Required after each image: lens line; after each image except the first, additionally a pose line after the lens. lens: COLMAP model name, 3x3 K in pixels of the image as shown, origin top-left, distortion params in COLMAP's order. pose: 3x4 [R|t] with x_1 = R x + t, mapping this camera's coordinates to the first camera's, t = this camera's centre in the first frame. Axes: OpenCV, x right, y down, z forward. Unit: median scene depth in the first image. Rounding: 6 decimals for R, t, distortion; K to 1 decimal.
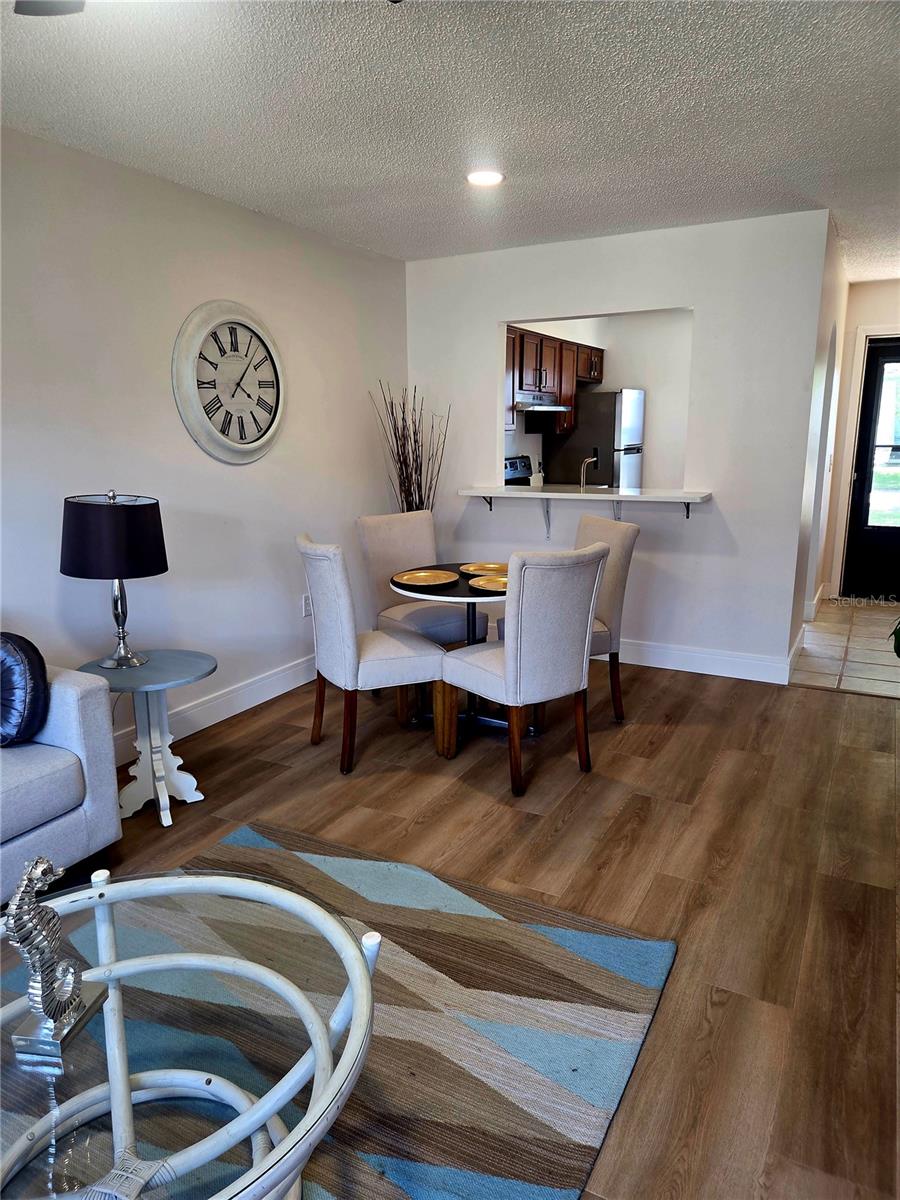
lens RADIAL K [[801.1, 0, 447.4], [0, 801.1, 605.2], [0, 0, 1]] dist [0.031676, -0.016921]
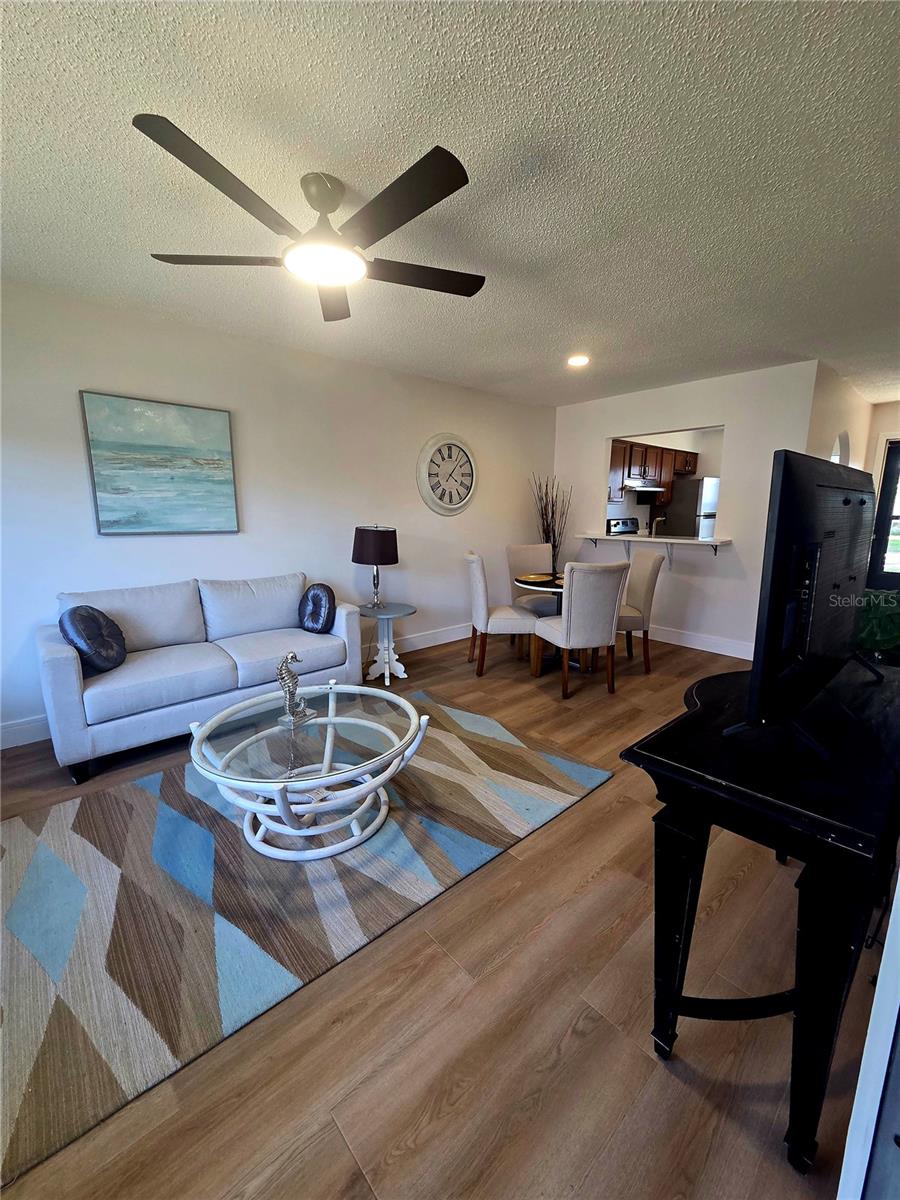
lens RADIAL K [[487.9, 0, 449.3], [0, 487.9, 601.7], [0, 0, 1]] dist [-0.003065, 0.000457]
pose [[0.936892, 0.076655, -0.341111, 0.181731], [-0.084428, 0.996398, -0.007978, 0.046220], [0.339271, 0.036274, 0.939989, -0.114367]]
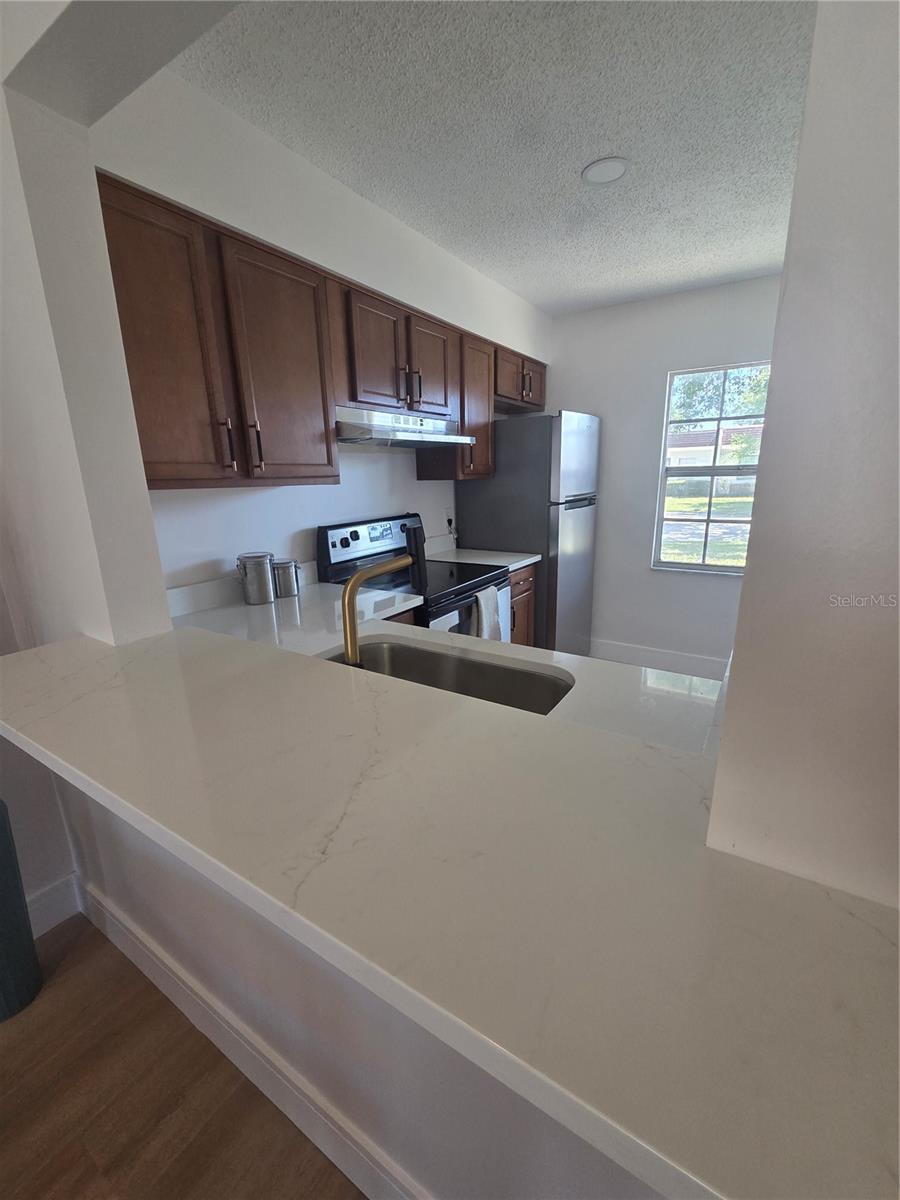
lens RADIAL K [[487.9, 0, 454.2], [0, 487.9, 595.7], [0, 0, 1]] dist [-0.003065, 0.000457]
pose [[0.995773, 0.010963, -0.091194, 0.324412], [-0.008127, 0.999473, 0.031416, -0.250713], [0.091490, -0.030542, 0.995337, 1.141316]]
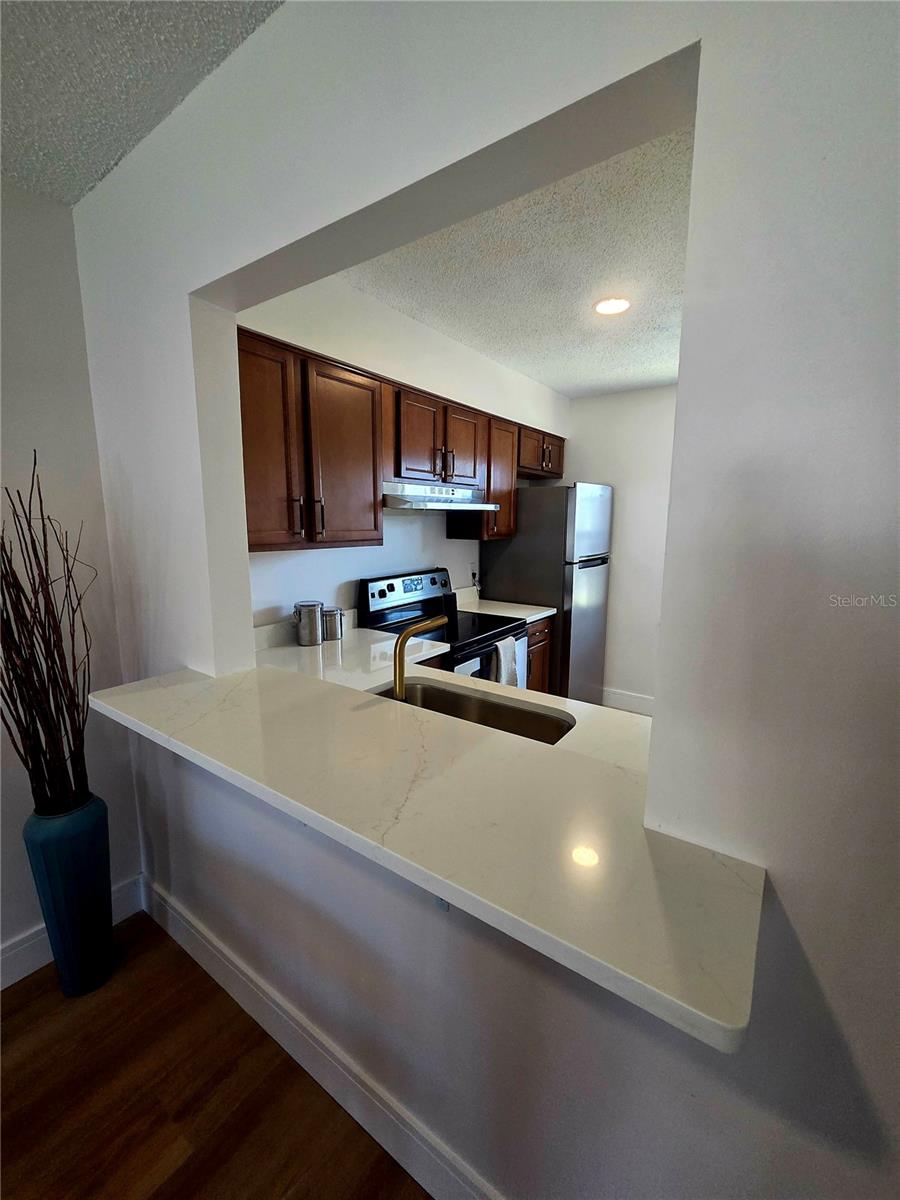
lens RADIAL K [[487.9, 0, 456.3], [0, 487.9, 592.6], [0, 0, 1]] dist [-0.003065, 0.000457]
pose [[0.990988, 0.036881, -0.128773, 0.326486], [-0.045026, 0.997127, -0.060921, -0.261128], [0.126156, 0.066170, 0.989801, 1.056264]]
